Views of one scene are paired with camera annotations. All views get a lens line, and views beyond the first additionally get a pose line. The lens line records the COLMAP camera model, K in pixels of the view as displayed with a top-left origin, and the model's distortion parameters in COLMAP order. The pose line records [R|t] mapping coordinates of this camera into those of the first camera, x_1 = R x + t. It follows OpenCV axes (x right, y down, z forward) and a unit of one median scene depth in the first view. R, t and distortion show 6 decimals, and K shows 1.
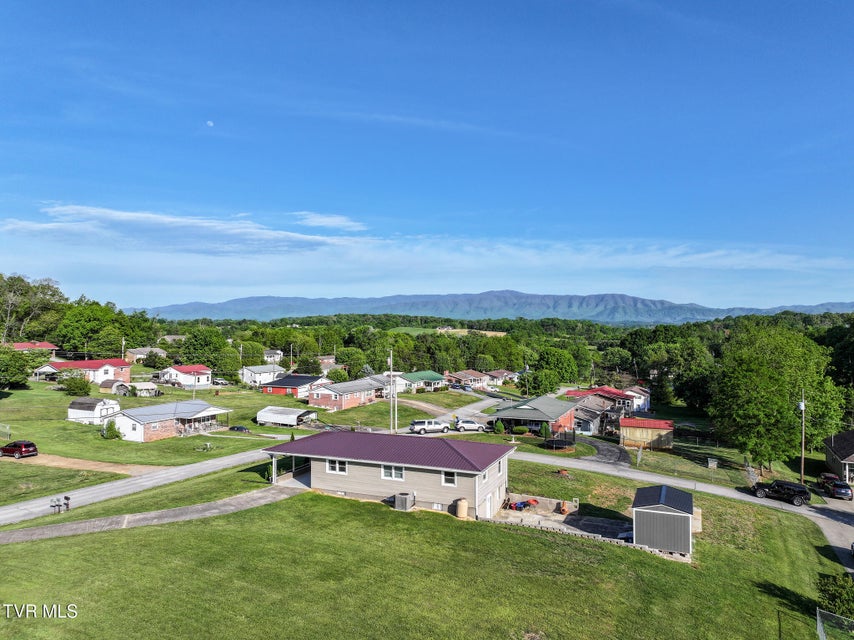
lens RADIAL K [[600.5, 0, 431.2], [0, 600.5, 318.6], [0, 0, 1]] dist [0.003248, 0.003573]
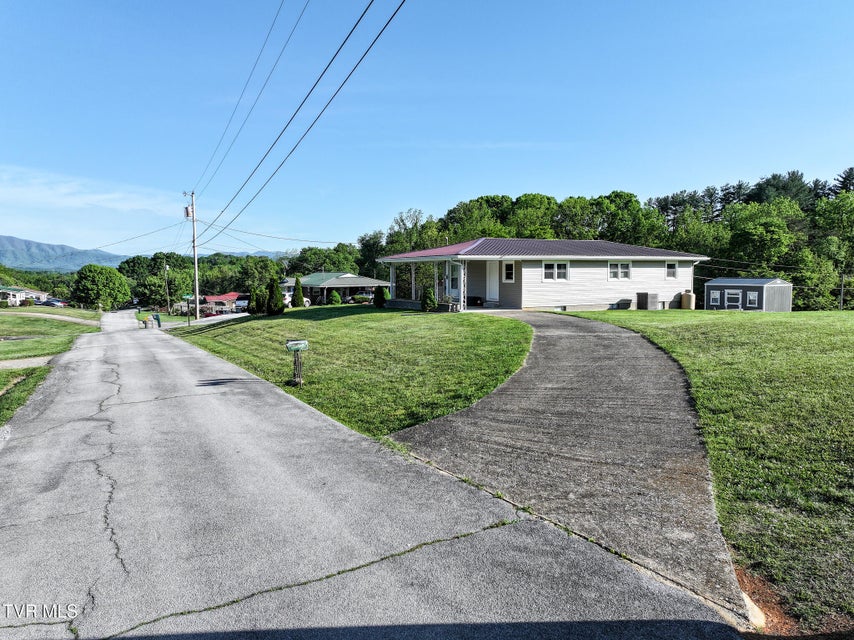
lens RADIAL K [[600.5, 0, 431.2], [0, 600.5, 318.6], [0, 0, 1]] dist [0.003248, 0.003573]
pose [[0.610109, -0.067881, 0.789404, -0.801136], [-0.001414, 0.996228, 0.086759, 0.240661], [-0.792316, -0.054049, 0.607712, 0.690840]]
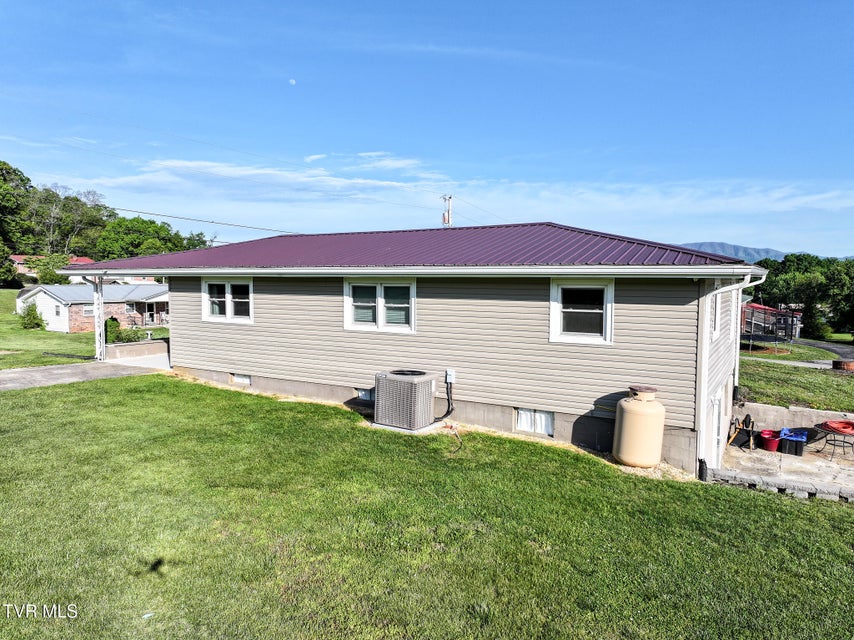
lens RADIAL K [[600.5, 0, 431.2], [0, 600.5, 318.6], [0, 0, 1]] dist [0.003248, 0.003573]
pose [[0.990194, 0.010106, -0.139333, 0.002372], [0.001324, 0.996656, 0.081699, 0.229283], [0.139693, -0.081083, 0.986870, 0.686433]]
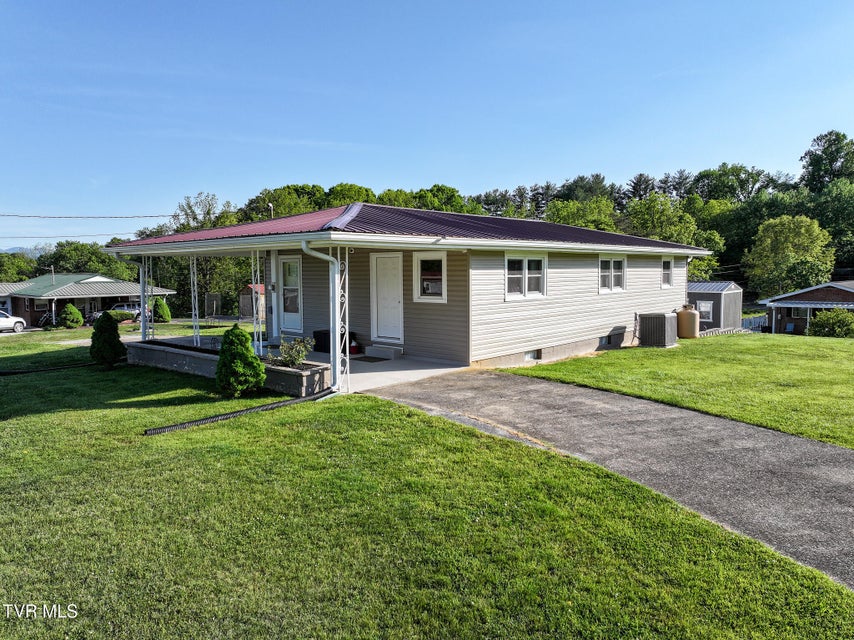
lens RADIAL K [[600.5, 0, 431.2], [0, 600.5, 318.6], [0, 0, 1]] dist [0.003248, 0.003573]
pose [[0.326404, -0.081707, 0.941692, -0.477621], [-0.002041, 0.996194, 0.087144, 0.241141], [-0.945228, -0.030366, 0.324995, 0.946631]]
